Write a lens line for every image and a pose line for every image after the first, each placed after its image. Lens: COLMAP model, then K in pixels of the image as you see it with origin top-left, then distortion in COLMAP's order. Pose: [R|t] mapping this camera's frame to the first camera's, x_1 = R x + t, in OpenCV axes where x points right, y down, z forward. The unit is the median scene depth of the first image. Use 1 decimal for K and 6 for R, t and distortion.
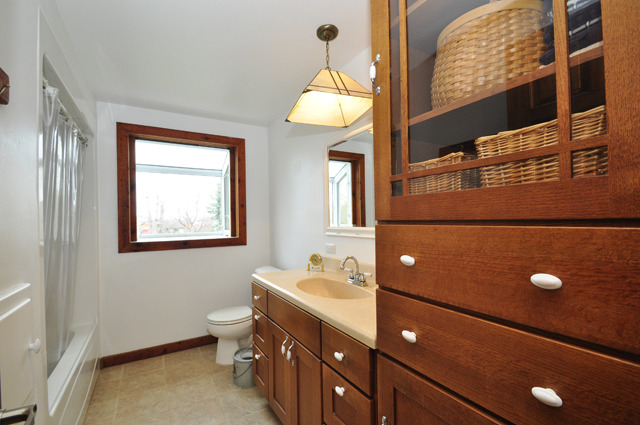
lens RADIAL K [[277.7, 0, 319.4], [0, 277.7, 214.3], [0, 0, 1]] dist [-0.009538, -0.003342]
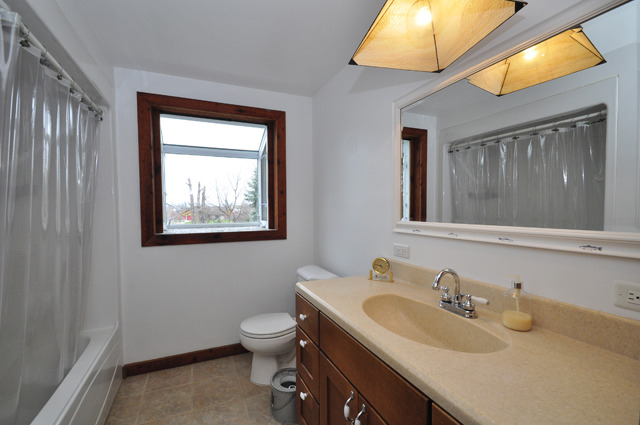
lens RADIAL K [[277.7, 0, 319.8], [0, 277.7, 209.9], [0, 0, 1]] dist [-0.009538, -0.003342]
pose [[0.992172, 0.011451, -0.124349, -0.073976], [-0.008177, 0.999607, 0.026810, -0.001751], [0.124607, -0.025583, 0.991876, 0.224778]]
